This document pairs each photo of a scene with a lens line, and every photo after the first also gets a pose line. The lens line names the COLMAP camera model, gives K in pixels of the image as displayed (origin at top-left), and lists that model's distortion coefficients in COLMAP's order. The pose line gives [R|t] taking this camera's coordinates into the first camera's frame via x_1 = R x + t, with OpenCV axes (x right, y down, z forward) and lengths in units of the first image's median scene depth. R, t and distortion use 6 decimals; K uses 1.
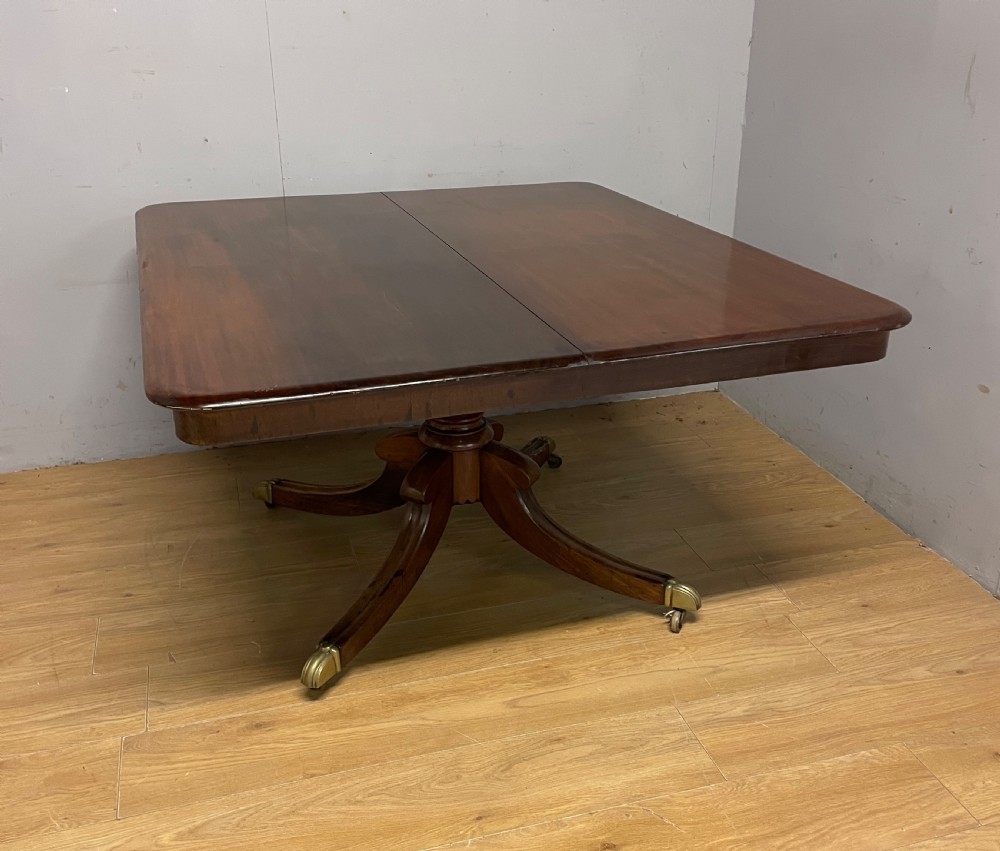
lens RADIAL K [[1023.1, 0, 506.6], [0, 1023.1, 420.5], [0, 0, 1]] dist [0.045218, 0.000000]
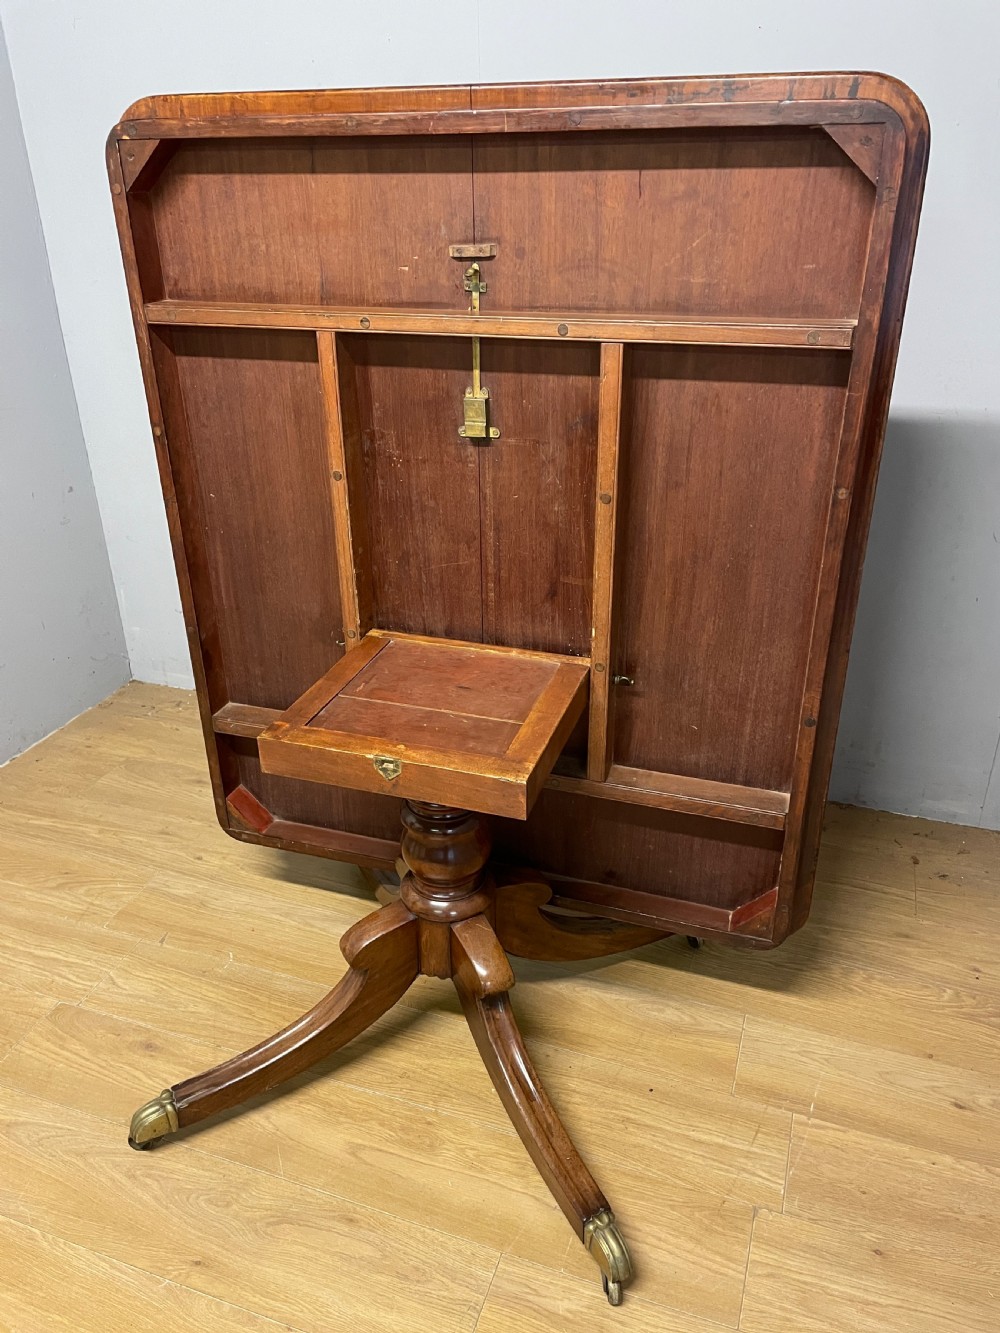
lens RADIAL K [[1027.6, 0, 506.6], [0, 1027.6, 664.8], [0, 0, 1]] dist [0.078674, -0.103320]
pose [[0.809694, 0.256745, -0.527711, 0.479692], [-0.230336, 0.966098, 0.116615, -0.263307], [0.539760, 0.027129, 0.841381, 0.305313]]
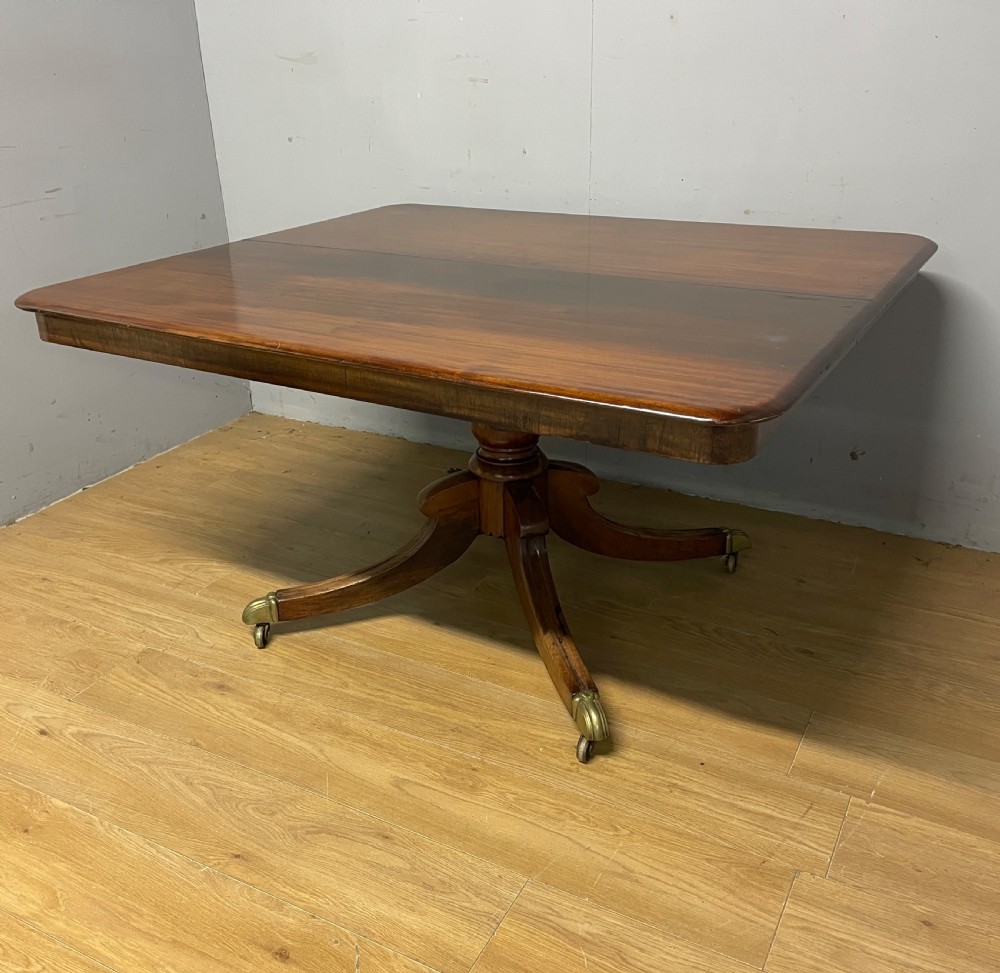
lens RADIAL K [[1037.4, 0, 500.7], [0, 1037.4, 486.7], [0, 0, 1]] dist [0.045261, 0.000000]
pose [[0.707793, 0.279625, -0.648721, 0.592506], [-0.264463, 0.956428, 0.123714, -0.110215], [0.655048, 0.083999, 0.750903, 0.350063]]
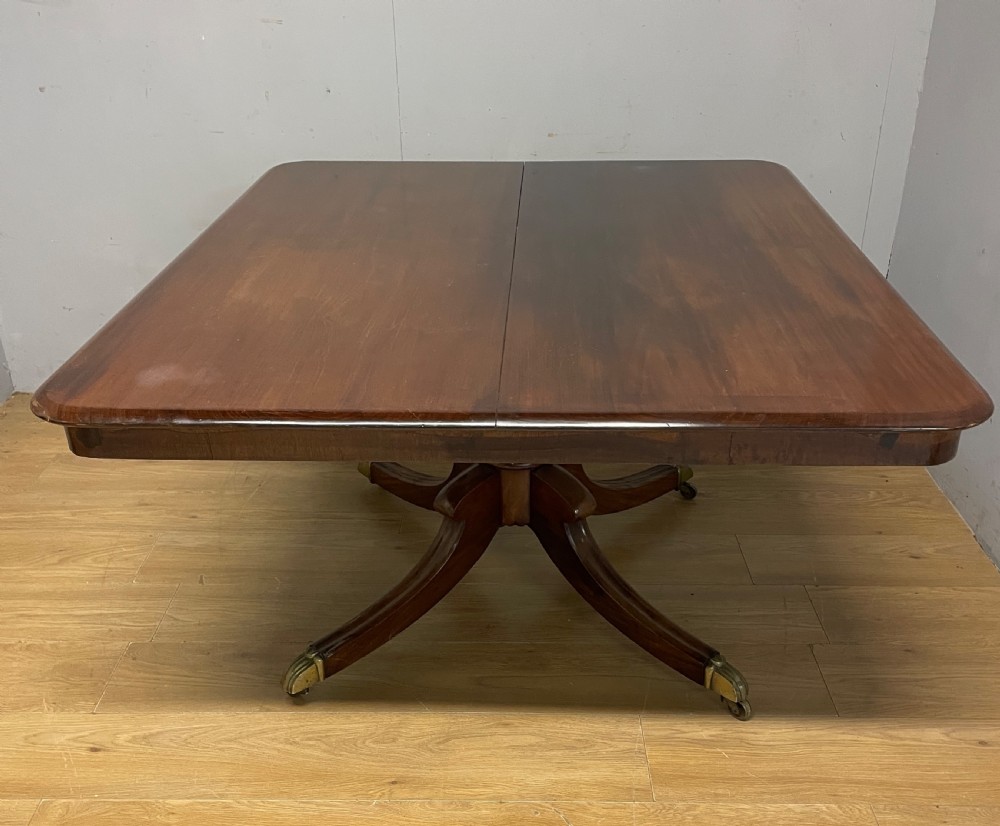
lens RADIAL K [[1030.4, 0, 502.8], [0, 1030.4, 455.3], [0, 0, 1]] dist [0.050594, 0.000000]
pose [[0.954107, 0.131335, -0.269131, 0.270080], [-0.111149, 0.989812, 0.088983, -0.033638], [0.278076, -0.054985, 0.958984, 0.054085]]
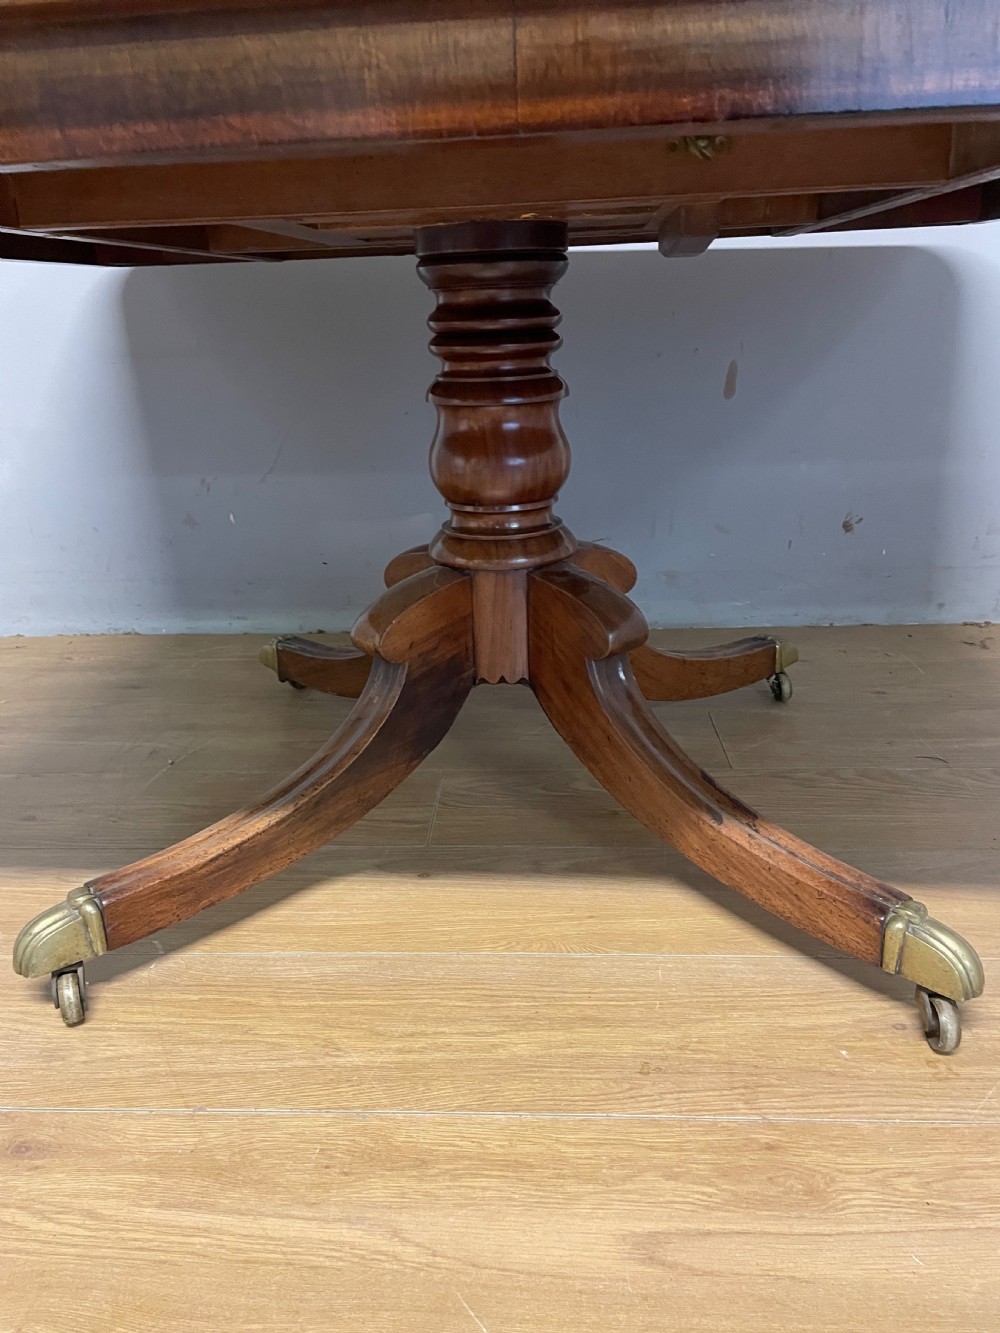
lens RADIAL K [[1027.6, 0, 495.1], [0, 1027.6, 668.5], [0, 0, 1]] dist [0.078674, -0.103320]
pose [[0.942761, 0.085661, -0.322278, 0.054437], [-0.103738, 0.993828, -0.039306, 0.098839], [0.316922, 0.070489, 0.945829, 0.634048]]
